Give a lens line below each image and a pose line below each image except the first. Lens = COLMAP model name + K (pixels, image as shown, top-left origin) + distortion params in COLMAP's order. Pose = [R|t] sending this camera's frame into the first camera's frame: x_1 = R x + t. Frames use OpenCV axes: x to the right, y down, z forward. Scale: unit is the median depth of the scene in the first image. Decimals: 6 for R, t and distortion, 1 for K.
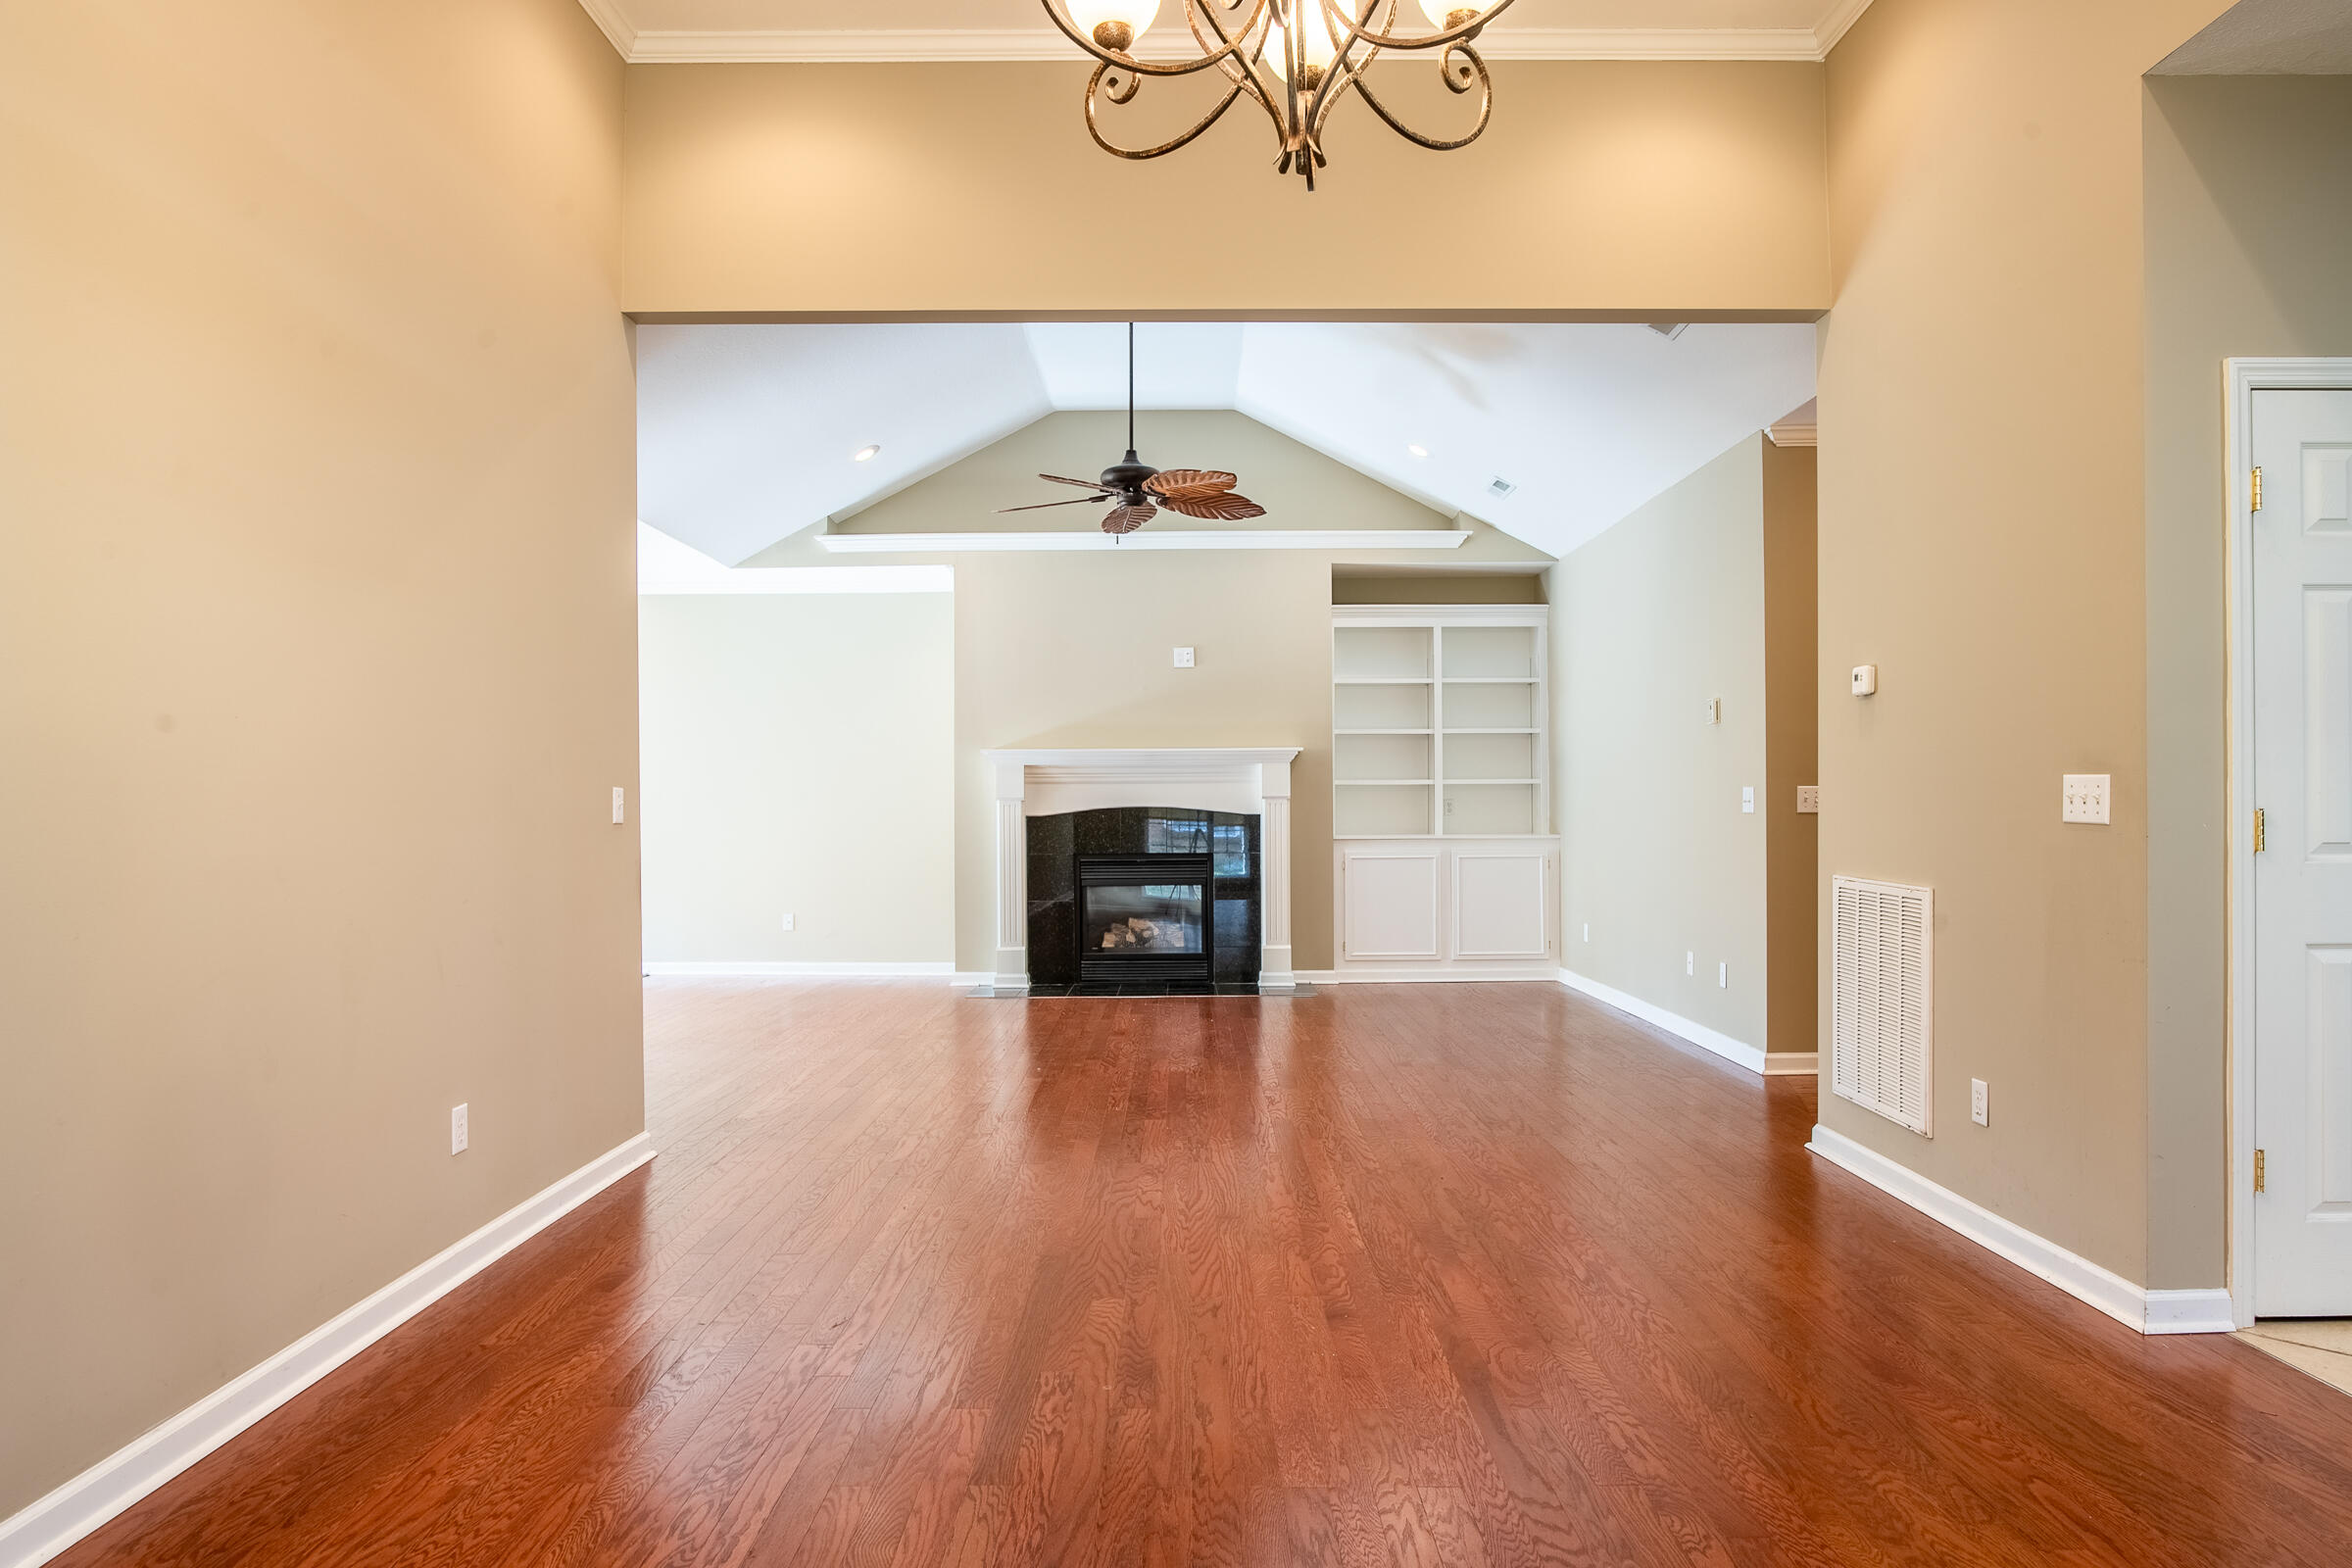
lens RADIAL K [[1382.7, 0, 1176.0], [0, 1382.7, 784.0], [0, 0, 1]] dist [-0.041510, 0.021669]
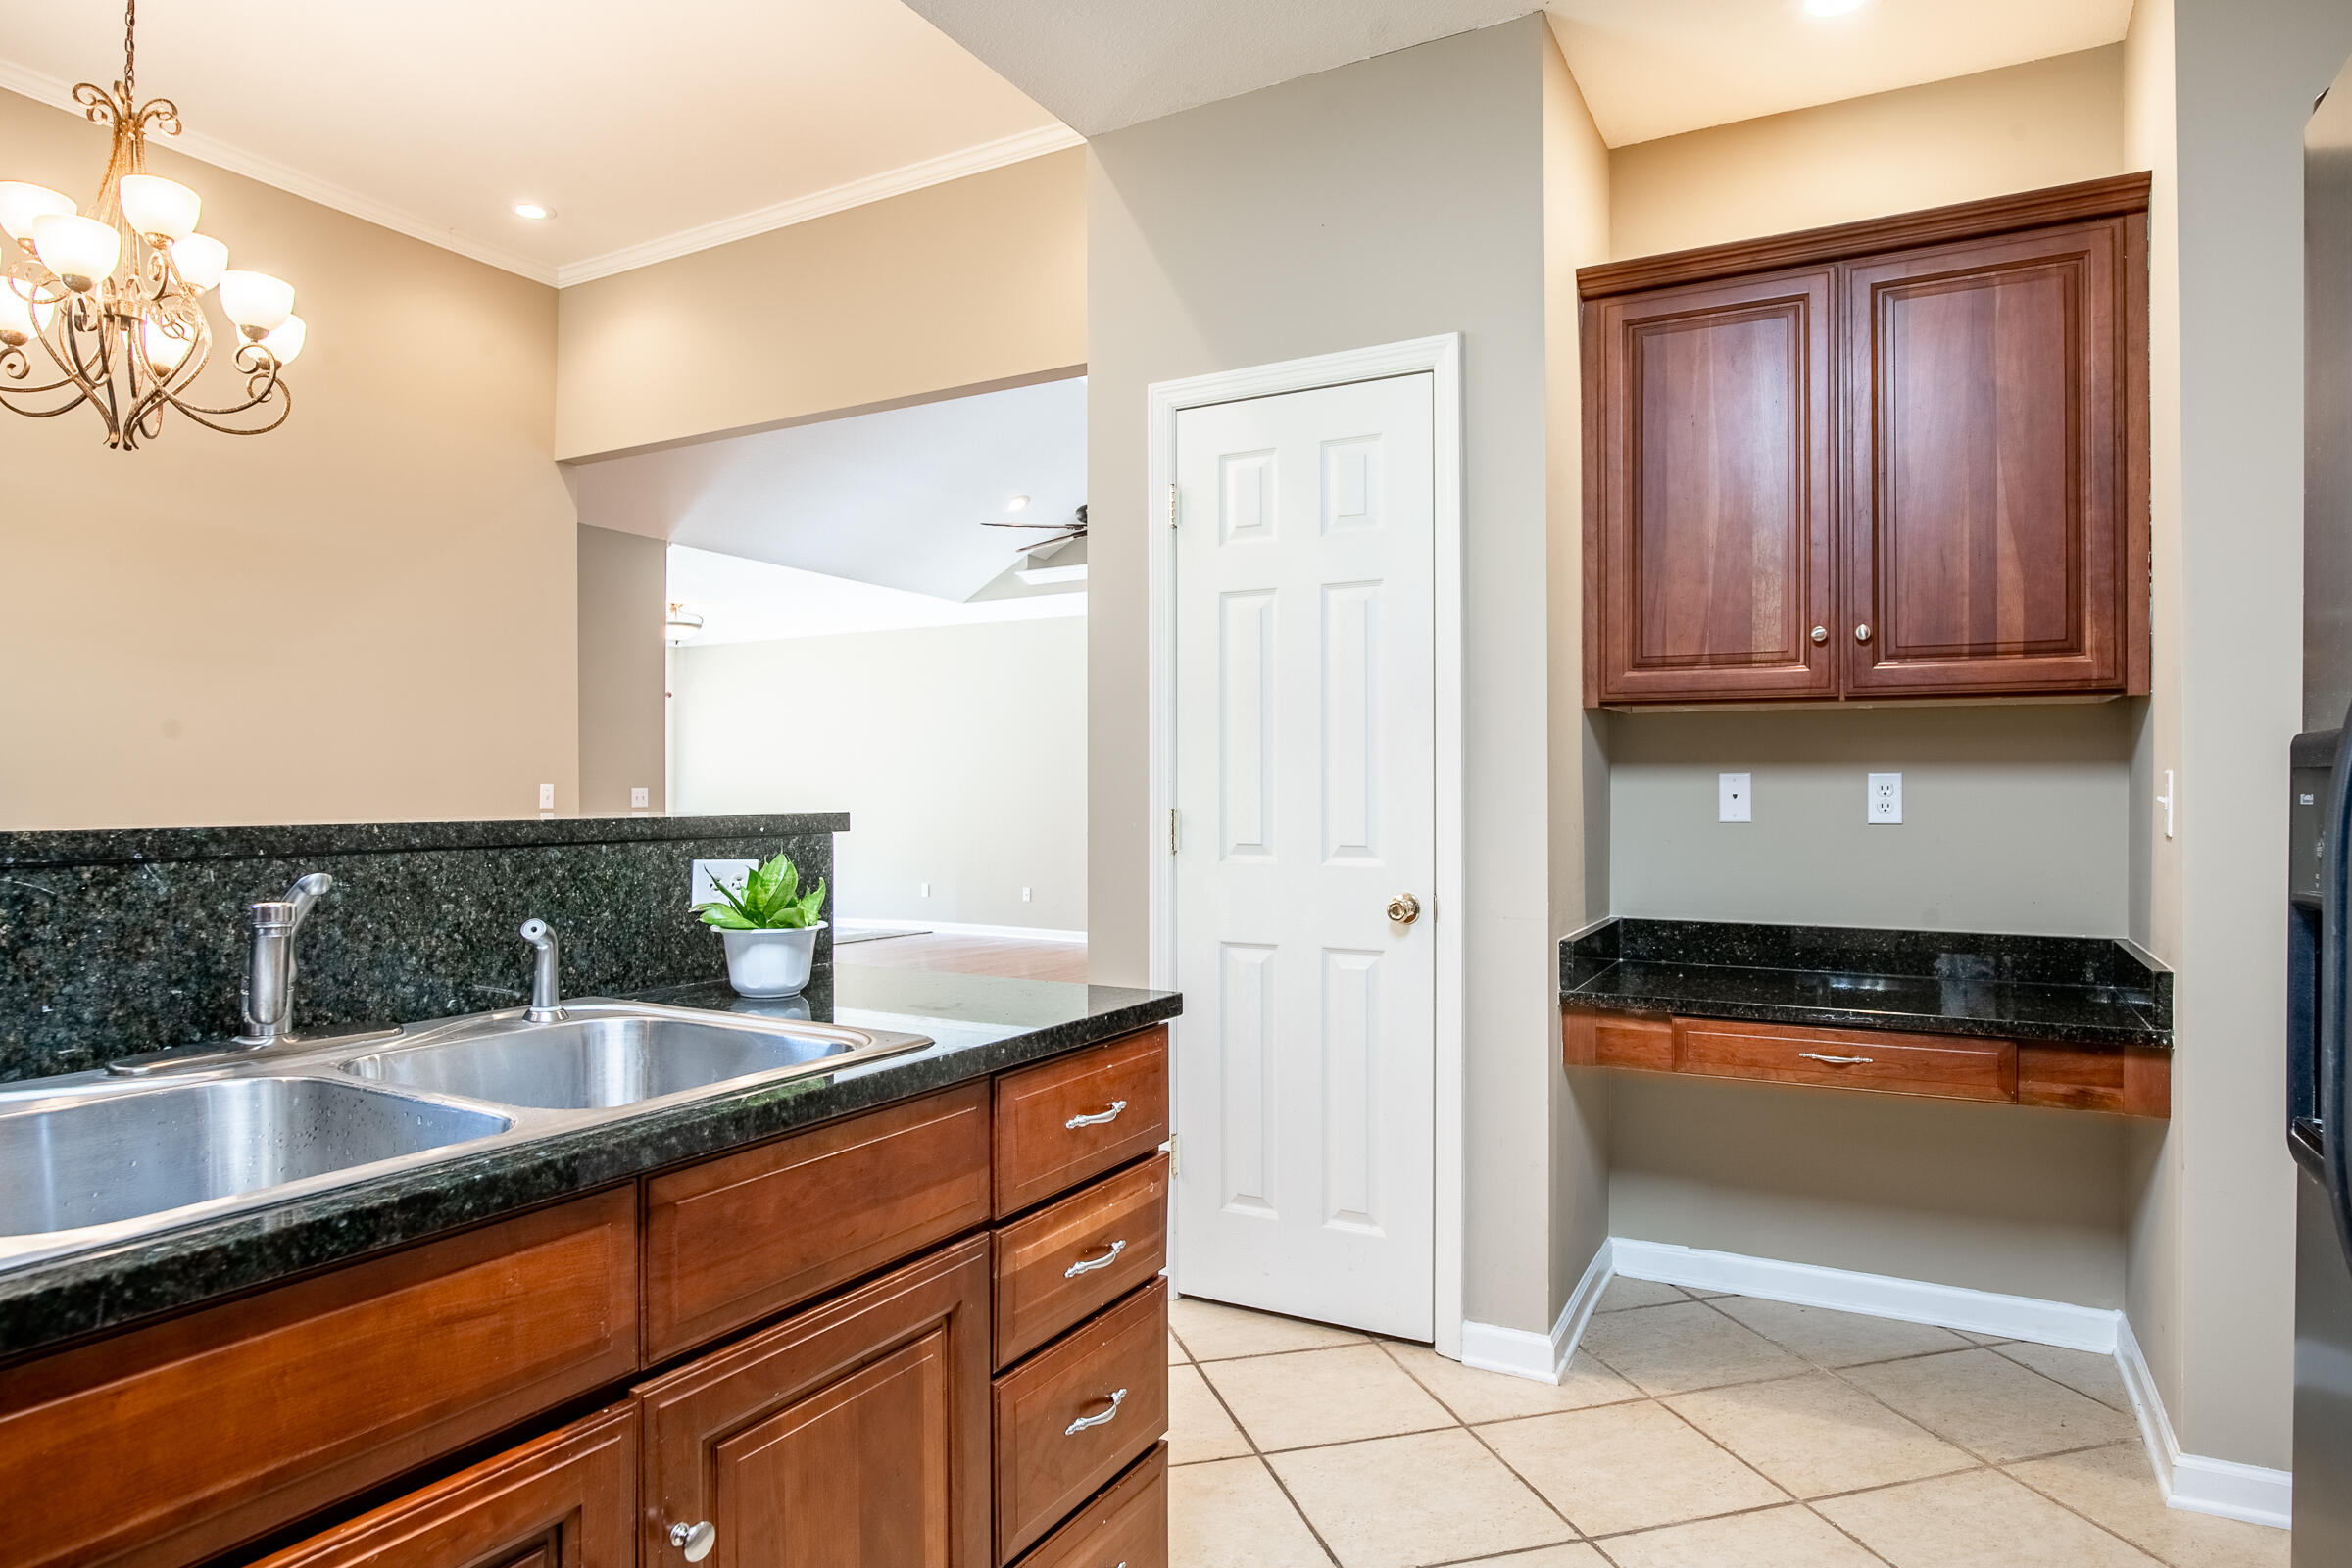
lens RADIAL K [[1382.7, 0, 1176.0], [0, 1382.7, 784.0], [0, 0, 1]] dist [-0.041510, 0.021669]
pose [[0.865519, 0.006523, -0.500834, 0.540581], [-0.005070, 0.999978, 0.004262, -0.002355], [0.500851, -0.001150, 0.865533, 0.031686]]
